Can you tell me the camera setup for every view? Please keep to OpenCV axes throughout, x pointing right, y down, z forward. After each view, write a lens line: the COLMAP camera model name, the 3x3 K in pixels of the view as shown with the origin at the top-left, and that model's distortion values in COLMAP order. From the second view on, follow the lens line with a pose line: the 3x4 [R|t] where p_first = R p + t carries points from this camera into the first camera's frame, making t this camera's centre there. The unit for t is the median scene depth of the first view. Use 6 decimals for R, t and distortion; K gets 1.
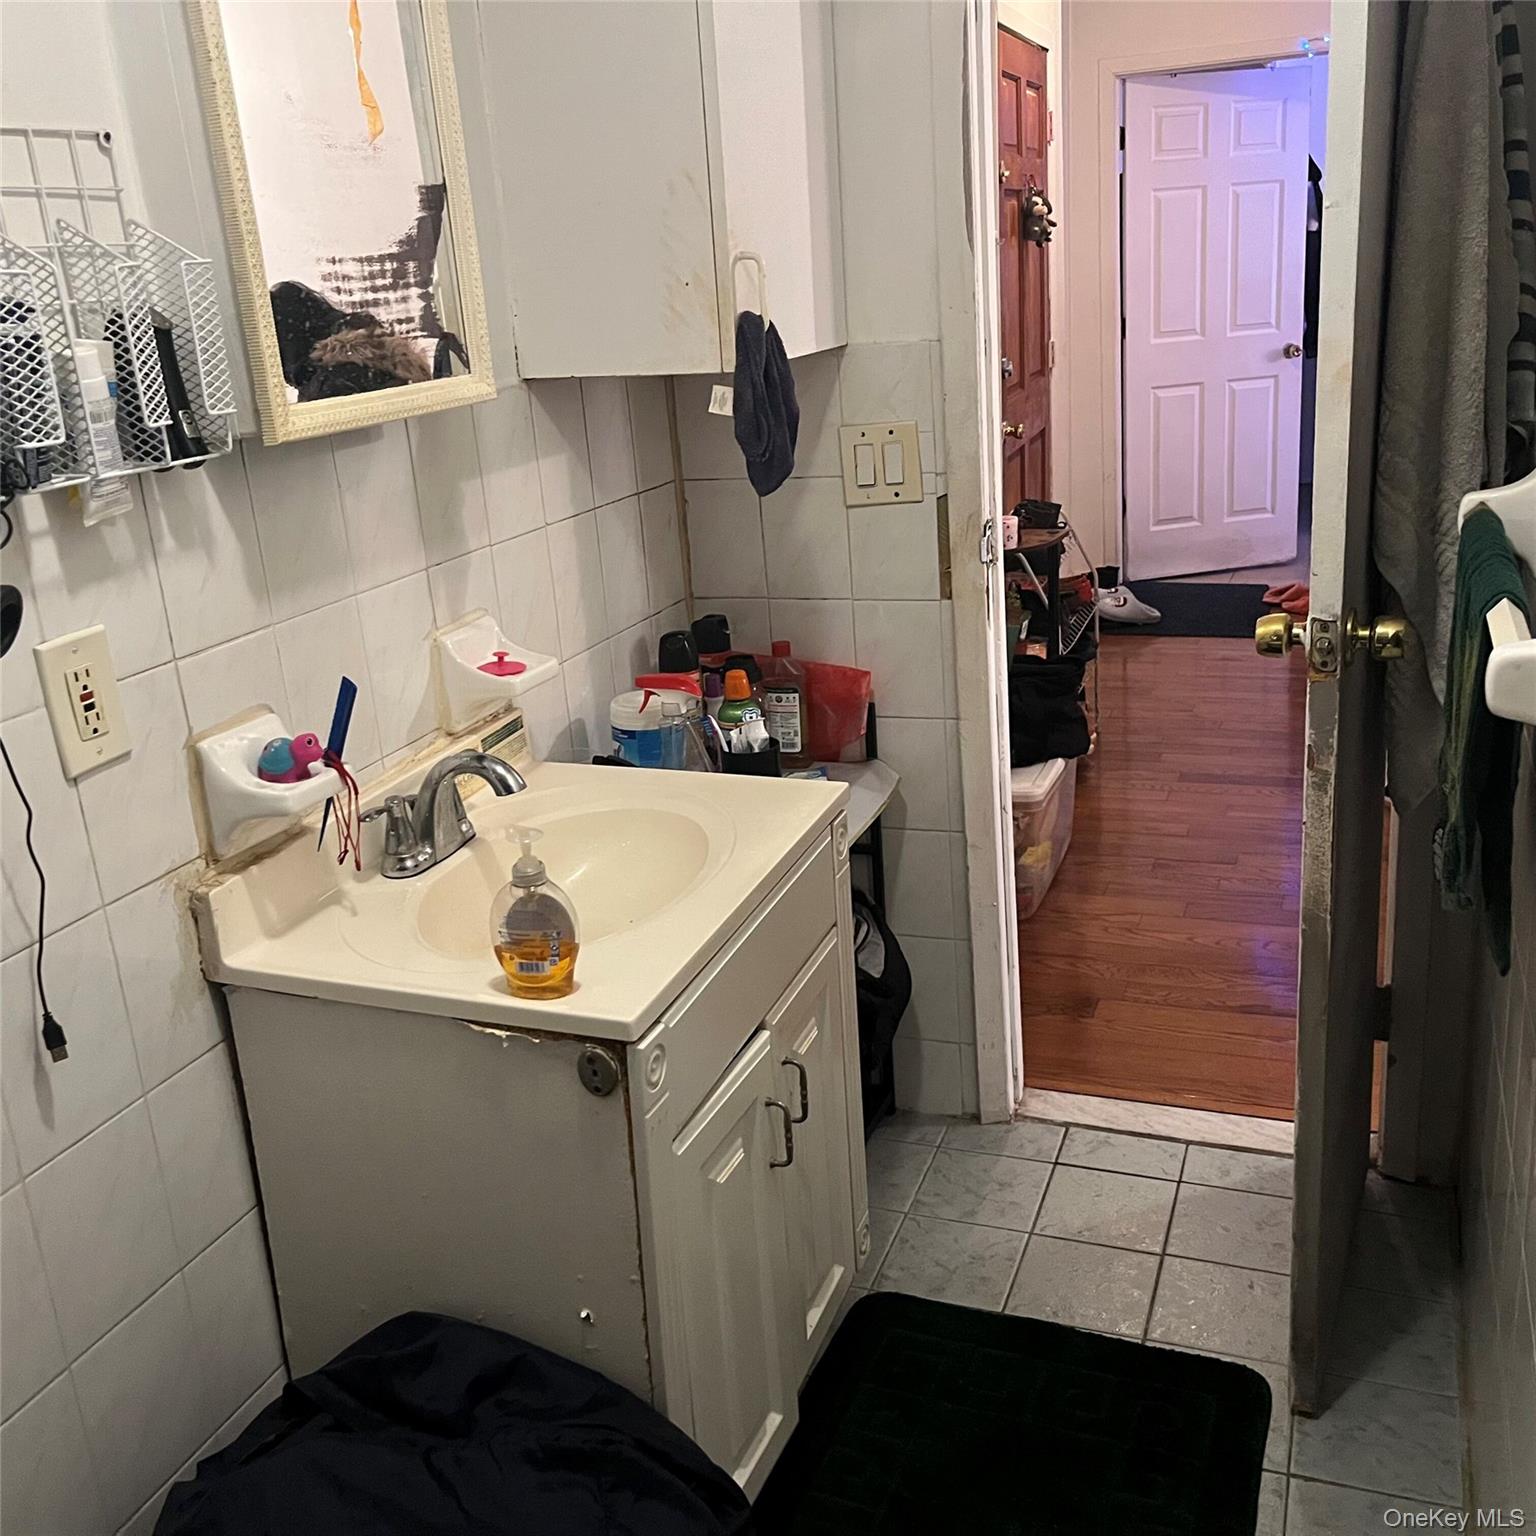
lens RADIAL K [[1567.3, 0, 768.6], [0, 1567.3, 766.4], [0, 0, 1]] dist [-0.028197, 0.000000]
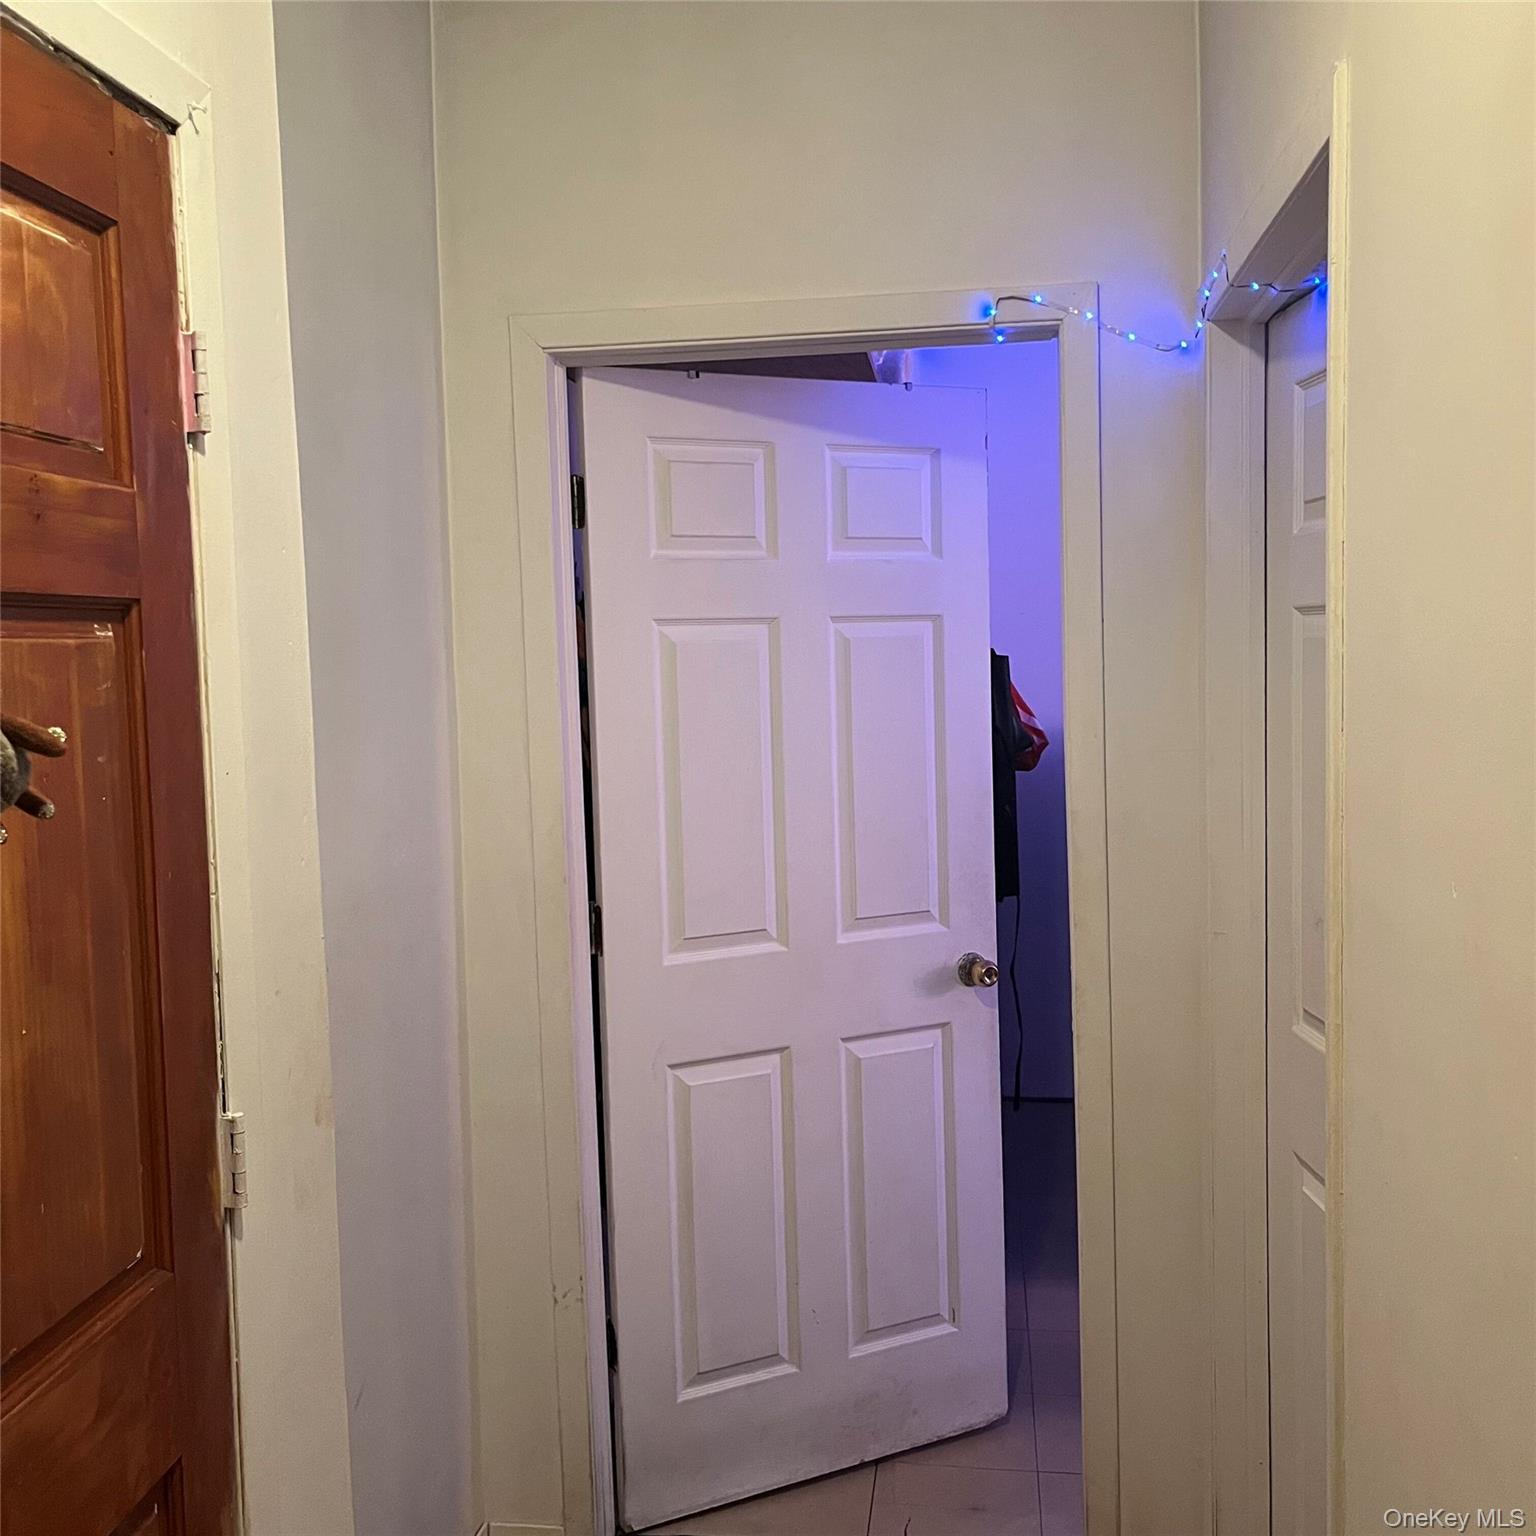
lens RADIAL K [[1567.3, 0, 768.0], [0, 1567.3, 768.0], [0, 0, 1]] dist [-0.028197, 0.000000]
pose [[0.972455, 0.023216, 0.231930, 0.171055], [0.037433, 0.966557, -0.253705, -0.212024], [-0.230063, 0.255398, 0.939065, 0.576084]]
